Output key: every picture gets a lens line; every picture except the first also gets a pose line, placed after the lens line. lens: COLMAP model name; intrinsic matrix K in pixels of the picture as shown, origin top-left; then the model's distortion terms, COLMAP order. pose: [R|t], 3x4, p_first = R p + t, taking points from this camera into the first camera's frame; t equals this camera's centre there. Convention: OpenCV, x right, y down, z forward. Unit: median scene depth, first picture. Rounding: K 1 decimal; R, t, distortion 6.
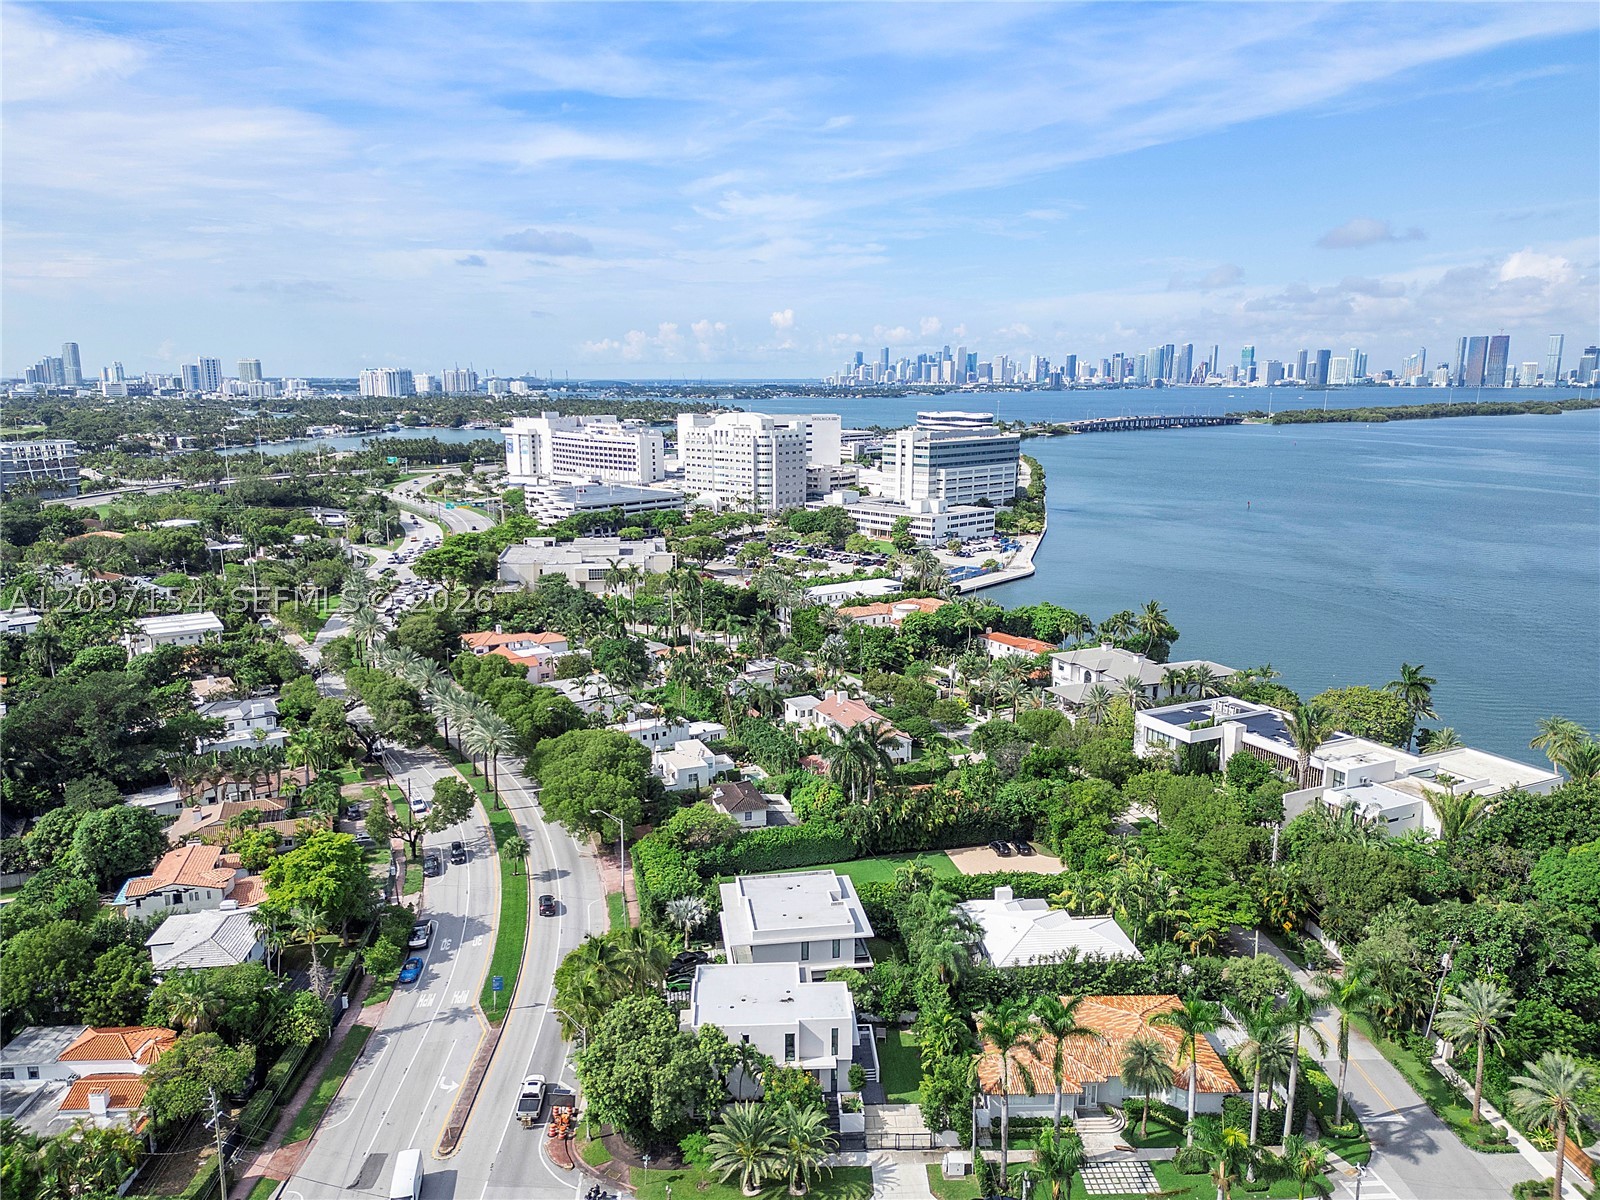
lens RADIAL K [[1133.2, 0, 806.2], [0, 1133.2, 605.4], [0, 0, 1]] dist [0.072611, -0.068217]
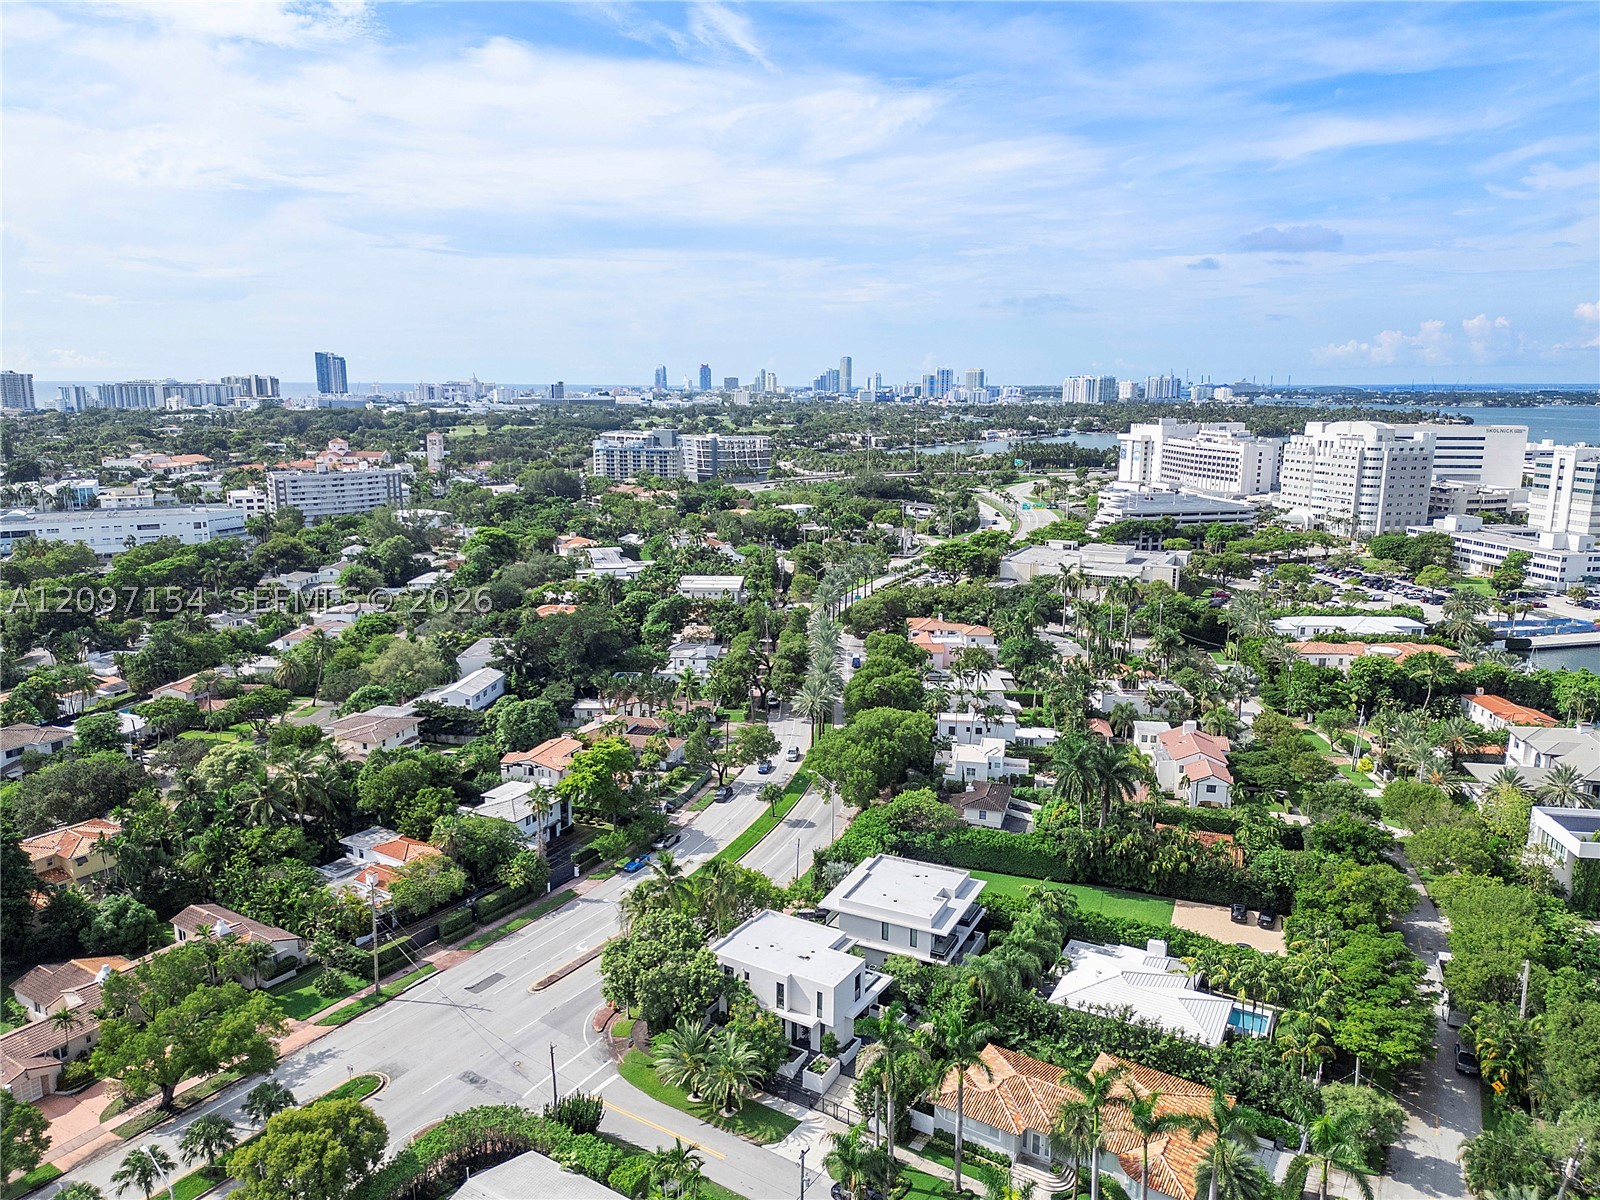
lens RADIAL K [[1133.2, 0, 801.8], [0, 1133.2, 608.9], [0, 0, 1]] dist [0.072611, -0.068217]
pose [[0.820669, 0.114705, -0.559773, 0.284037], [-0.116157, 0.992679, 0.033118, -0.009294], [0.559474, 0.037842, 0.827984, 0.047420]]
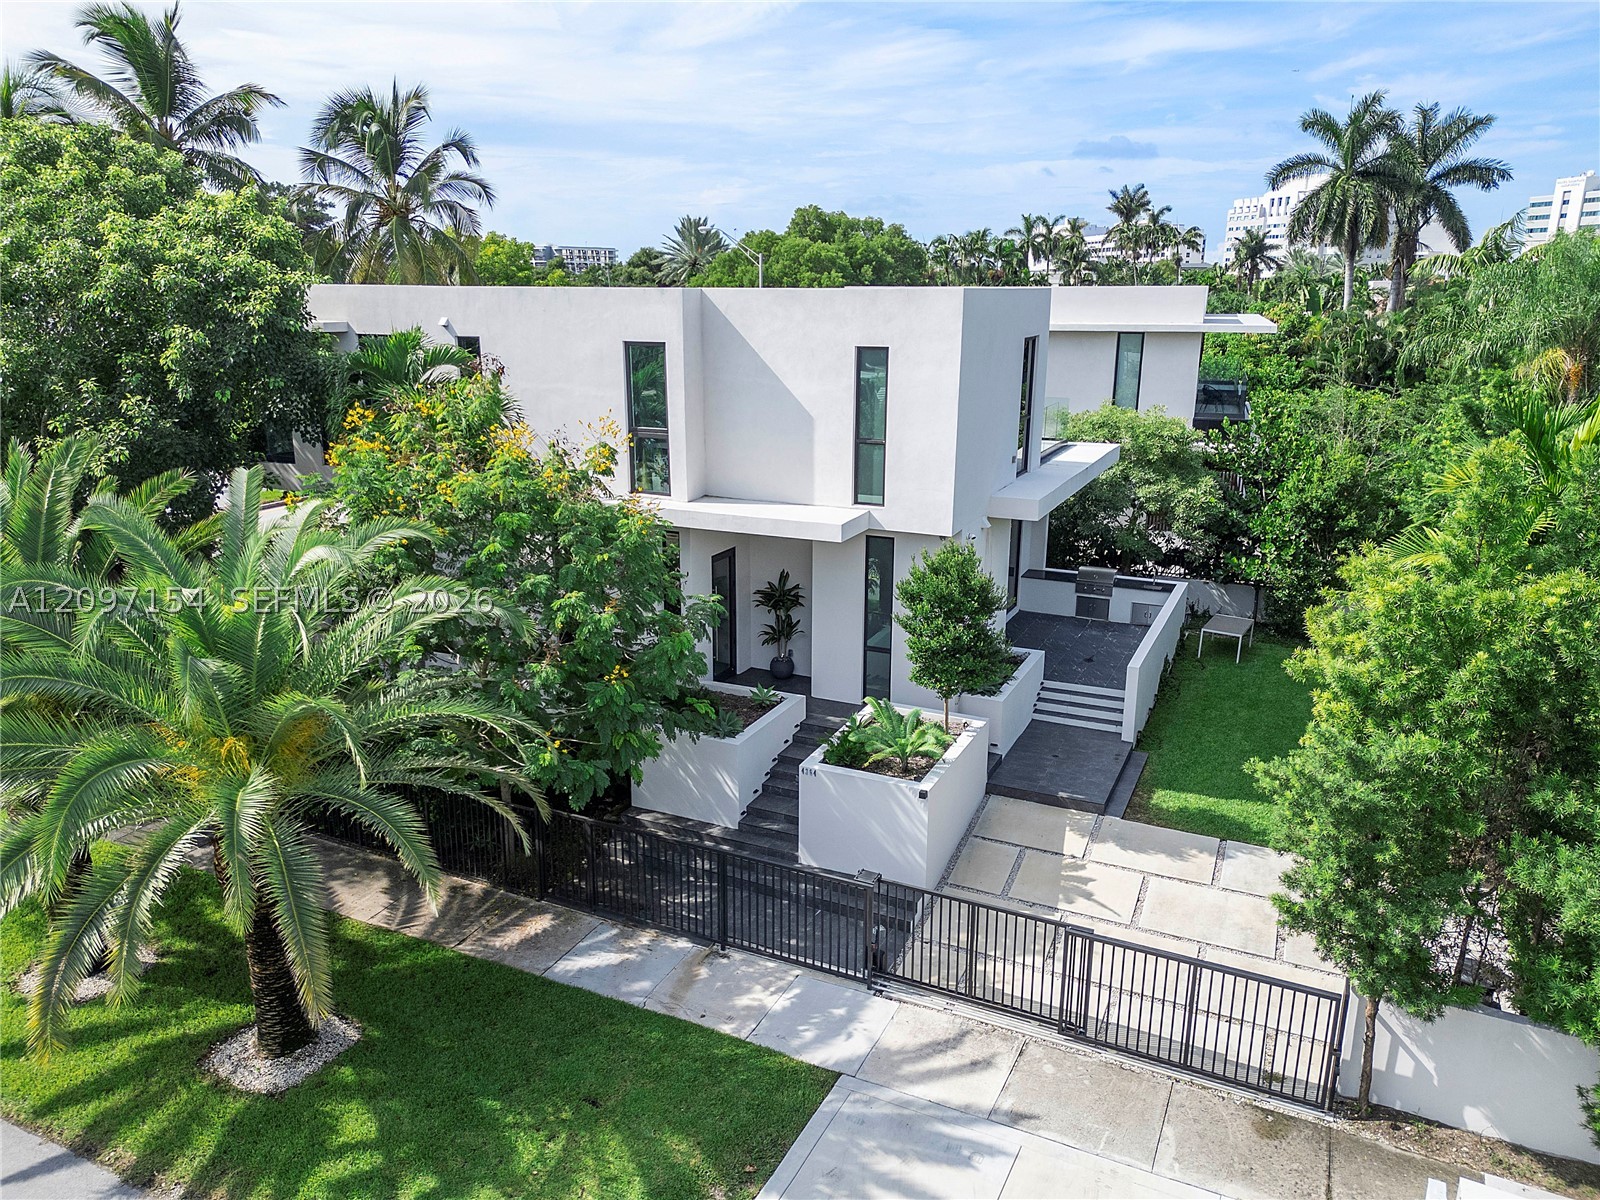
lens RADIAL K [[1133.2, 0, 795.9], [0, 1133.2, 609.3], [0, 0, 1]] dist [0.072611, -0.068217]
pose [[0.883960, 0.125904, -0.450293, 0.051772], [-0.093084, 0.991173, 0.094404, 0.198211], [0.458204, -0.041535, 0.887876, 0.414180]]
